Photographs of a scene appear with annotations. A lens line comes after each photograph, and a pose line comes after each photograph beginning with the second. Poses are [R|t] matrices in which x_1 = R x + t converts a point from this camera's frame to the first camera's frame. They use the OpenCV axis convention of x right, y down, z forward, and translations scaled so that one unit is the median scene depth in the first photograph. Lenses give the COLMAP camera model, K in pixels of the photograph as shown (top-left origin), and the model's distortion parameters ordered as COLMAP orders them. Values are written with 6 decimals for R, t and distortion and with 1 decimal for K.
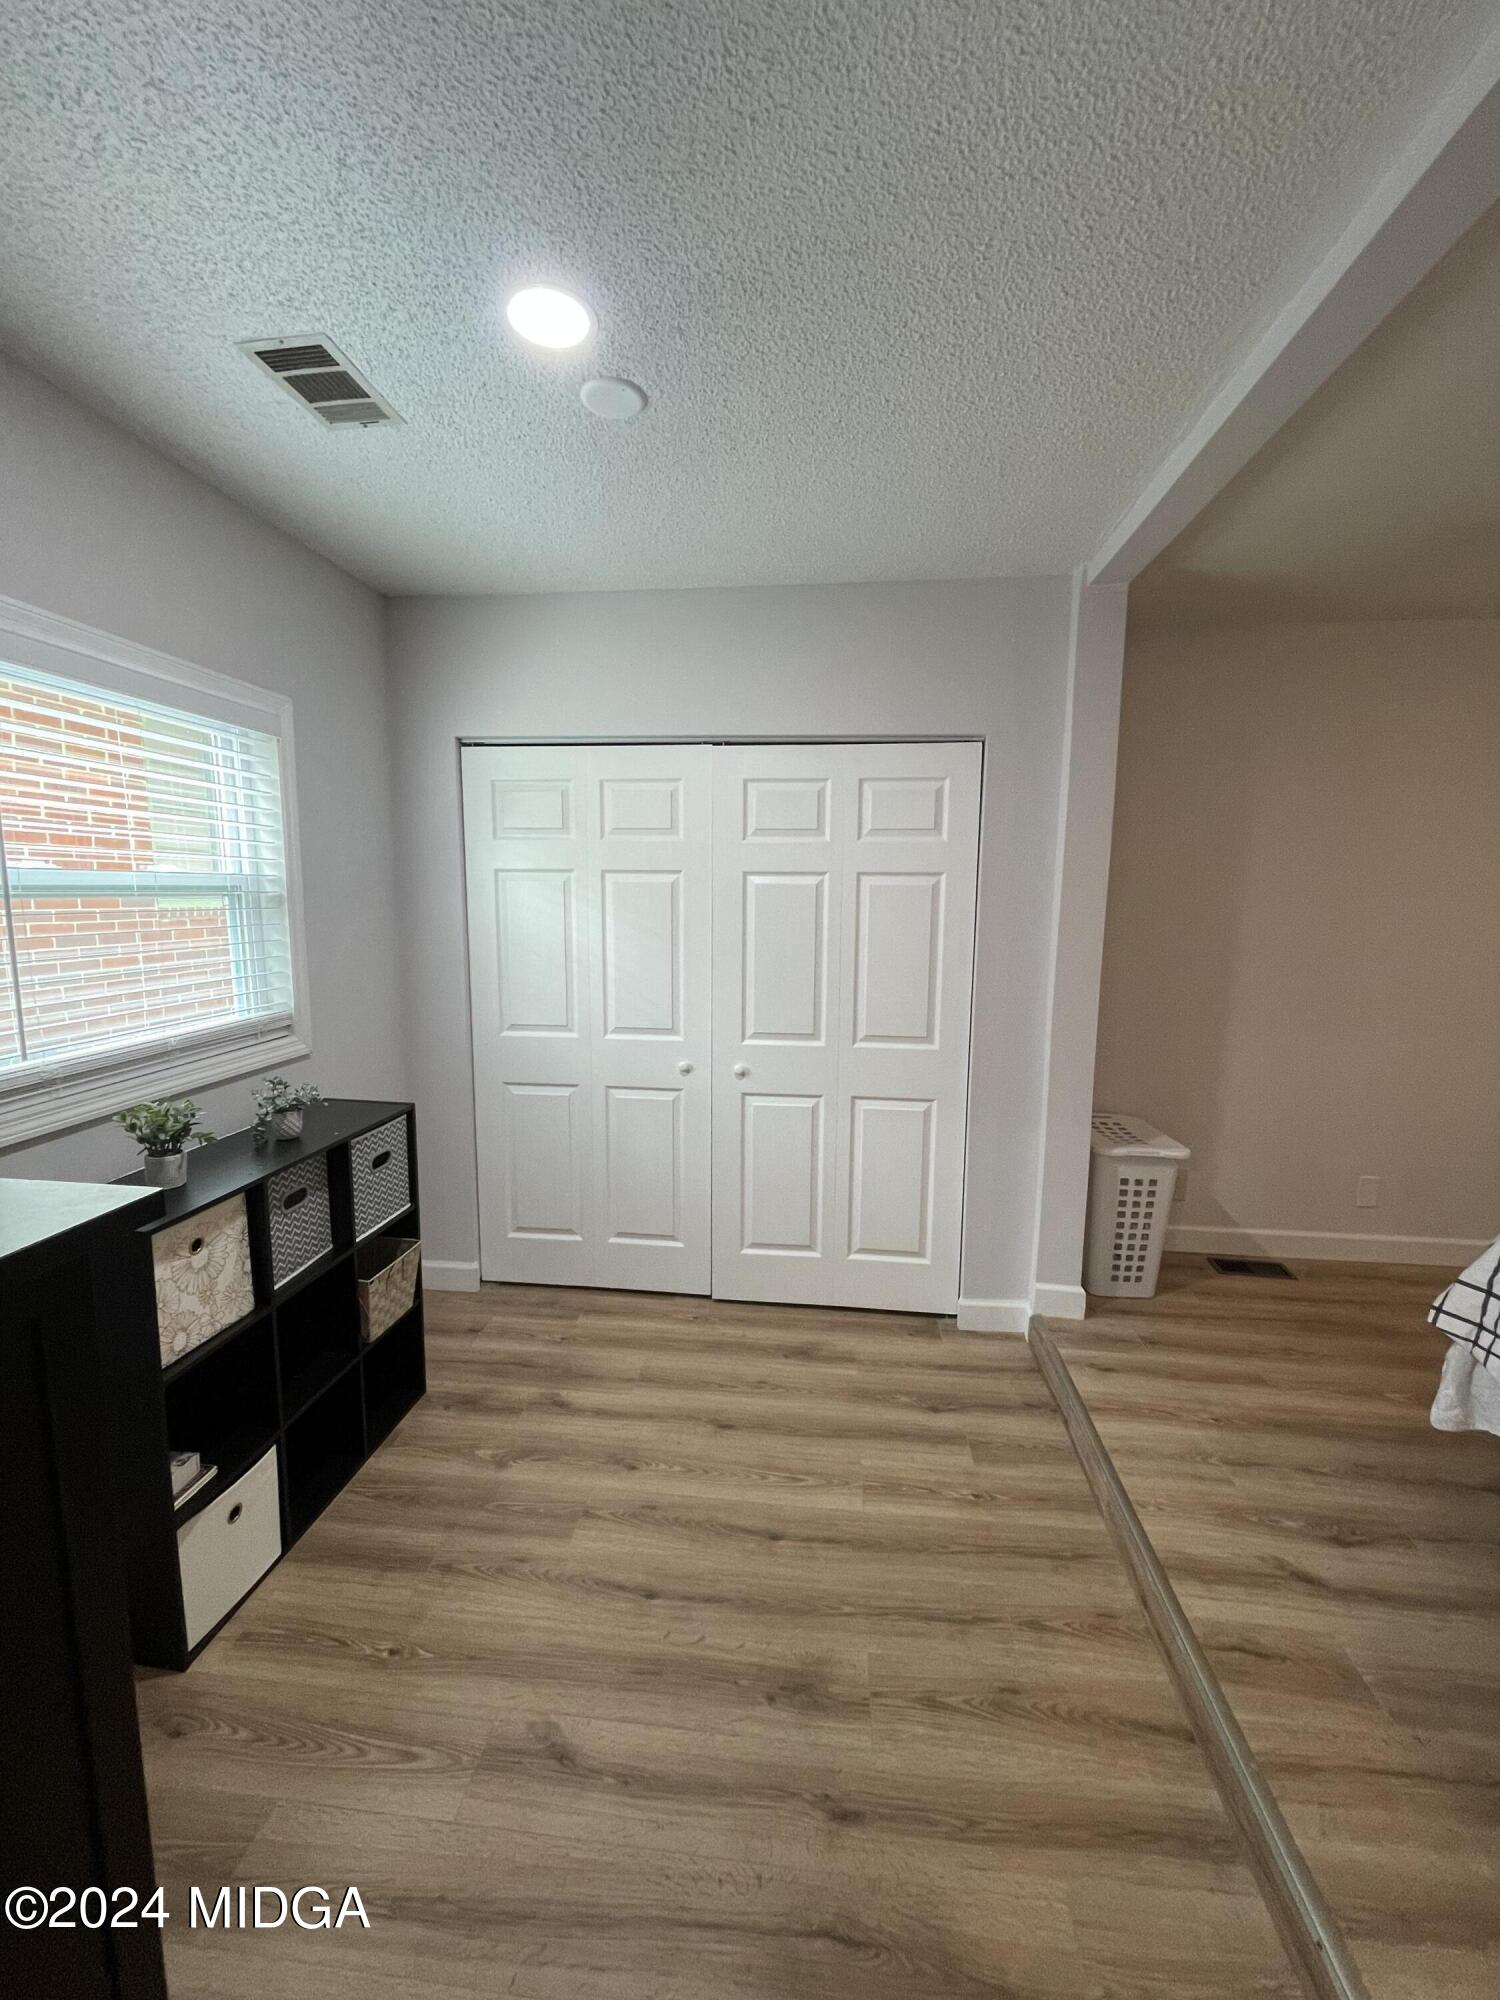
lens RADIAL K [[806.1, 0, 742.2], [0, 806.1, 1002.5], [0, 0, 1]] dist [-0.003095, -0.000810]
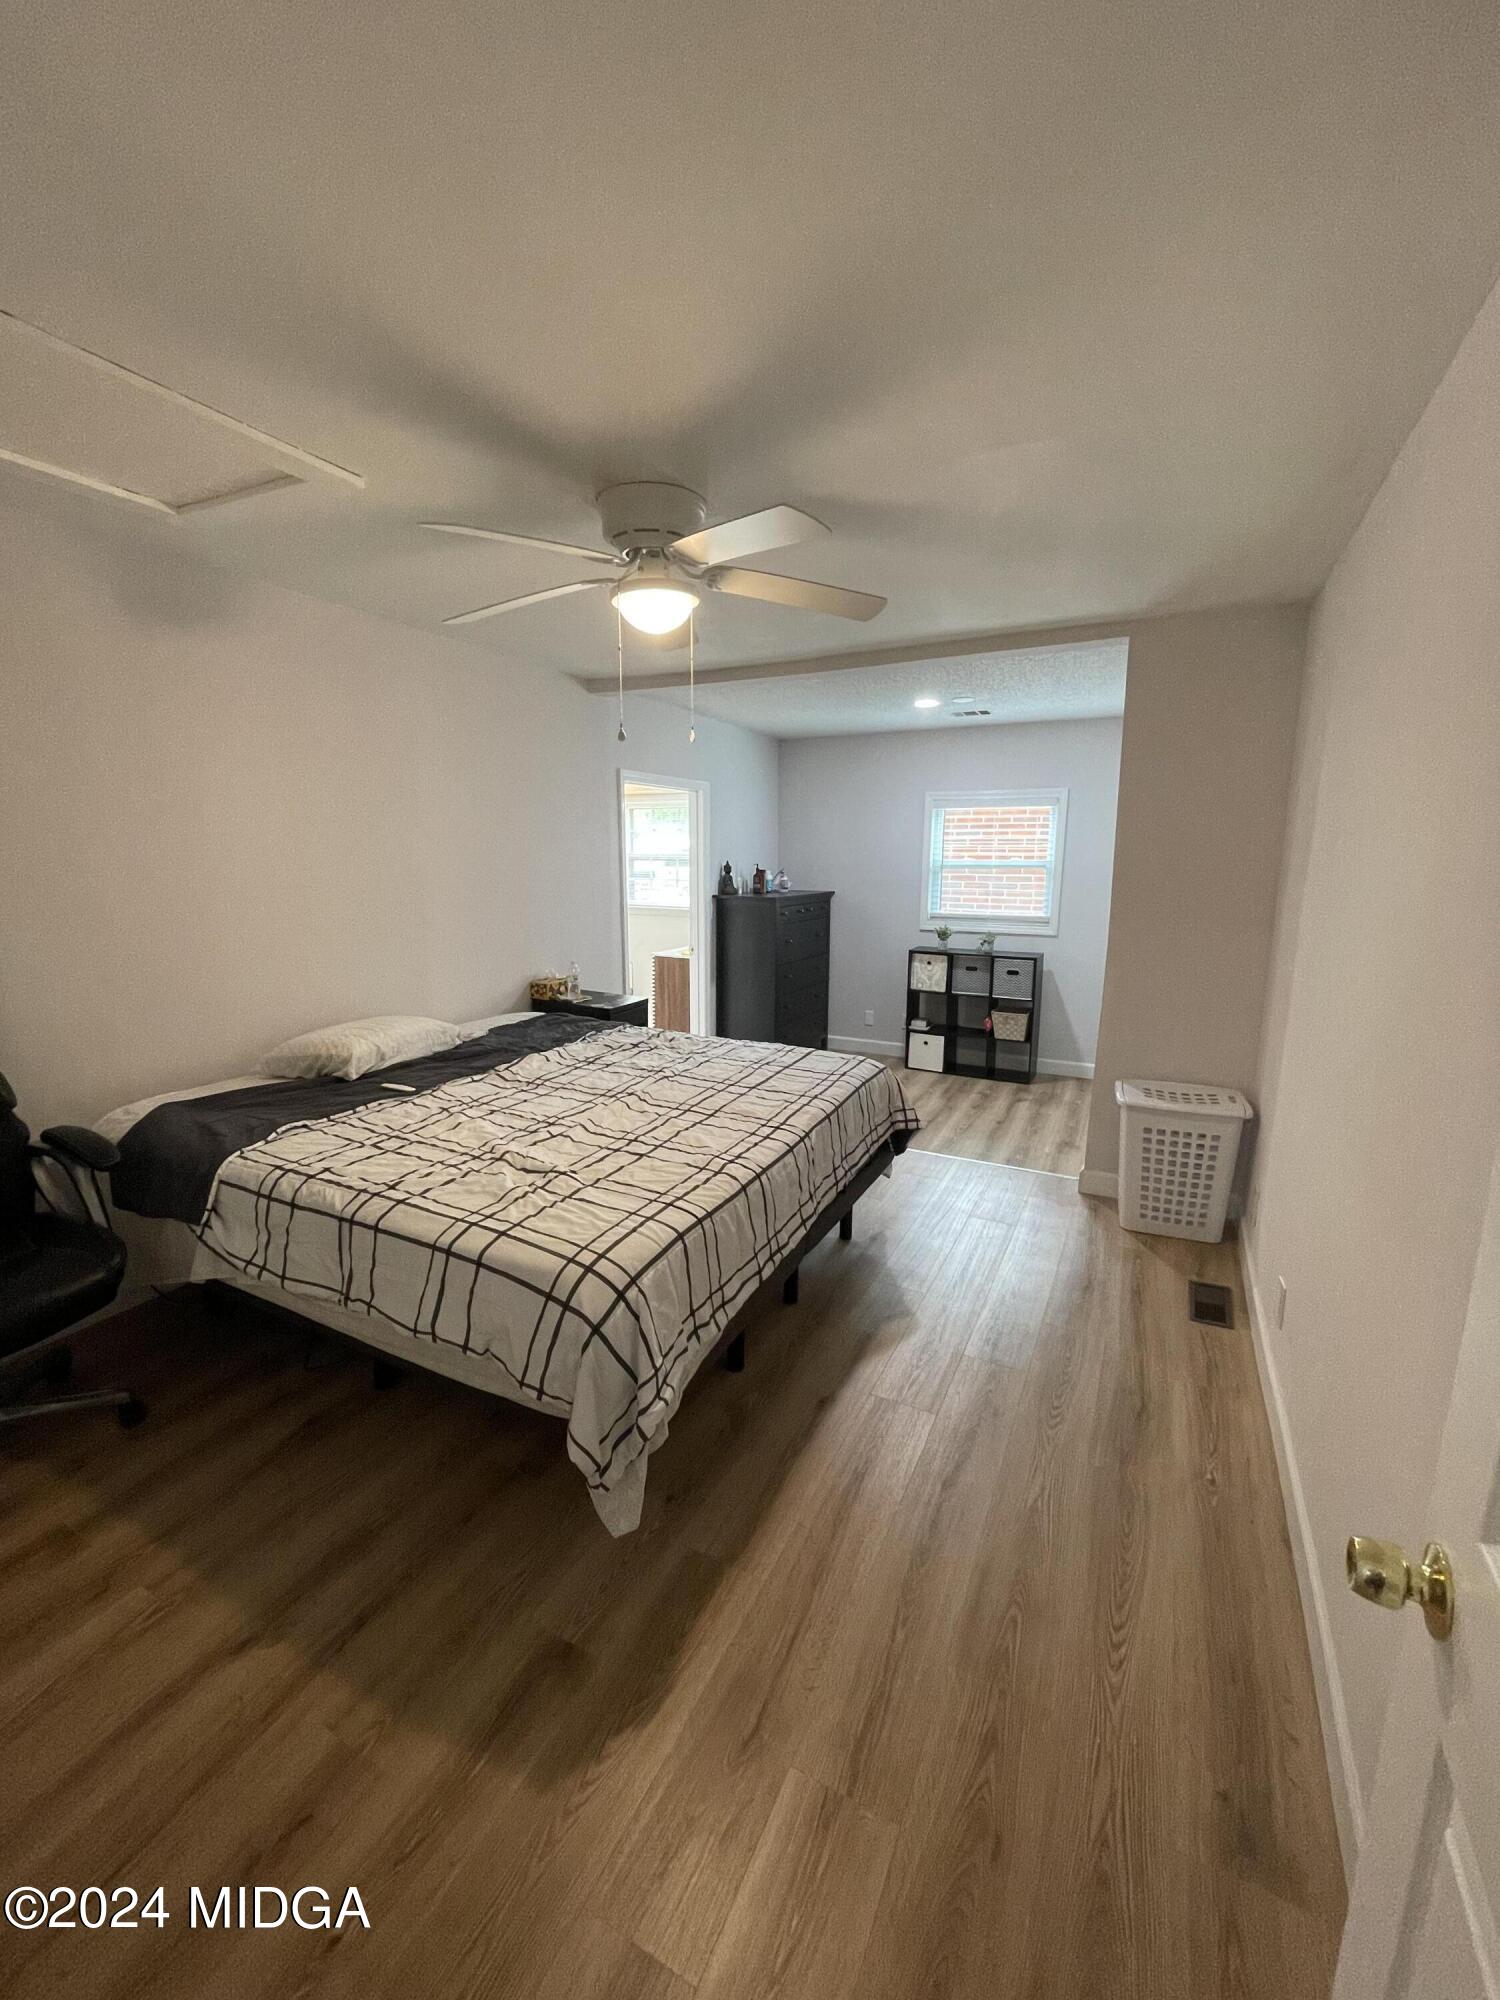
lens RADIAL K [[806.1, 0, 742.4], [0, 806.1, 1003.2], [0, 0, 1]] dist [-0.003095, -0.000810]
pose [[-0.351052, 0.169070, -0.920966, 2.222088], [-0.127493, 0.965773, 0.225893, -0.179229], [0.927636, 0.196717, -0.317482, 1.030440]]
